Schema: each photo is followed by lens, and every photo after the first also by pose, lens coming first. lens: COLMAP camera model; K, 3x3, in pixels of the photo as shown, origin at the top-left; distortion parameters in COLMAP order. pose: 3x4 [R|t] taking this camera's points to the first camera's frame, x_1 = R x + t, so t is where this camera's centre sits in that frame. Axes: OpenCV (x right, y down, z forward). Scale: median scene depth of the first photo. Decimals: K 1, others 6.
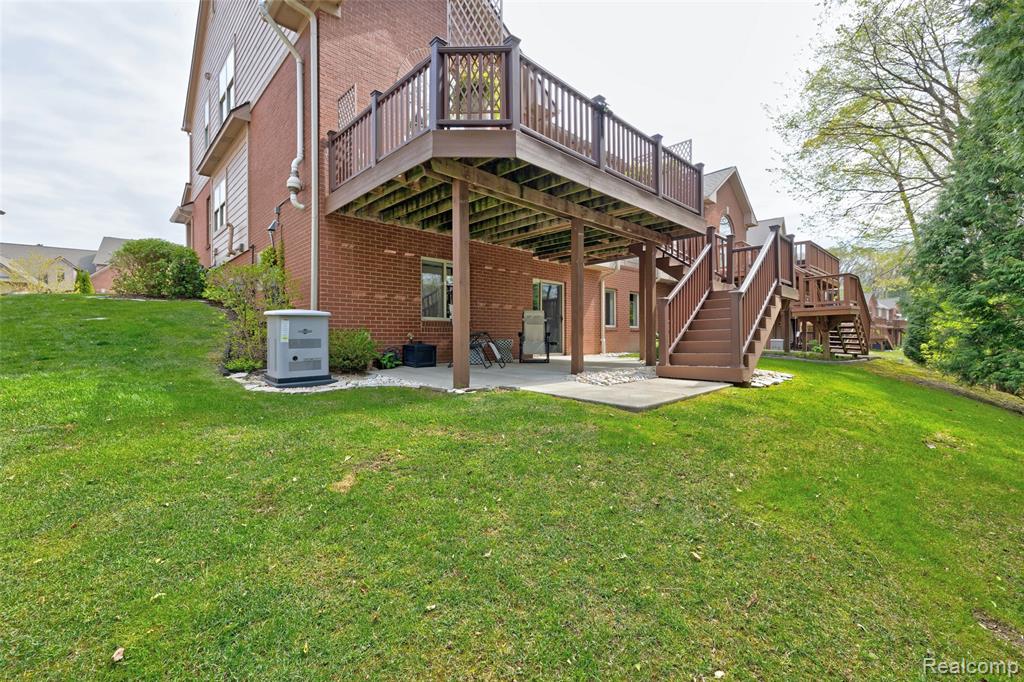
lens RADIAL K [[435.6, 0, 510.4], [0, 435.6, 338.4], [0, 0, 1]] dist [-0.002467, 0.000979]
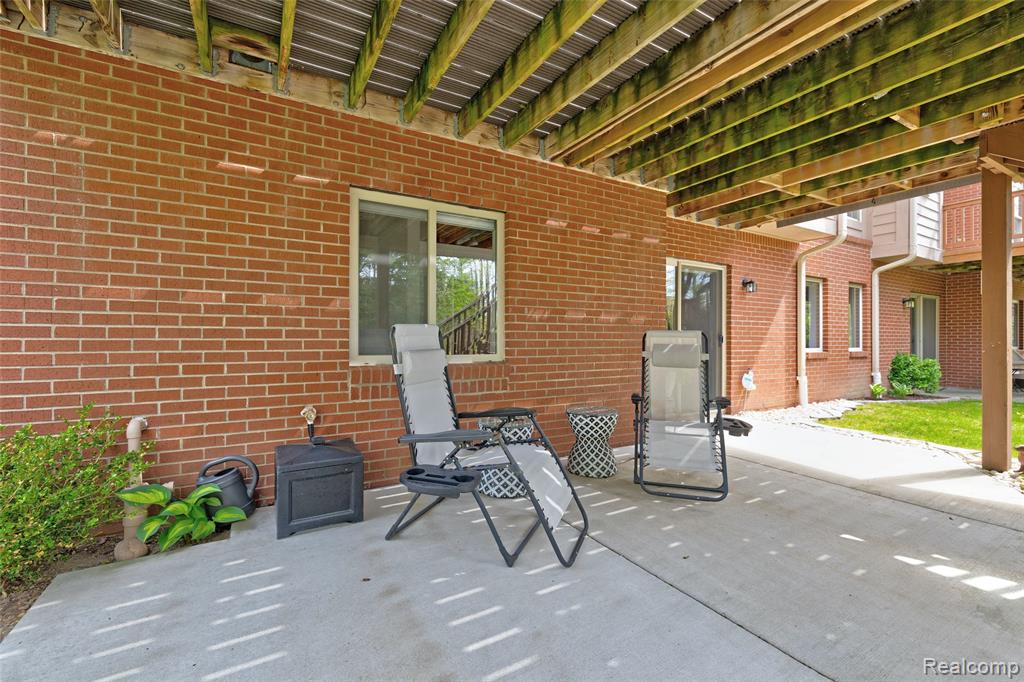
lens RADIAL K [[435.6, 0, 514.4], [0, 435.6, 340.0], [0, 0, 1]] dist [-0.002467, 0.000979]
pose [[0.973019, 0.002226, -0.230715, 0.006217], [-0.002721, 0.999995, -0.001827, -0.053972], [0.230709, 0.002405, 0.973020, 0.585025]]
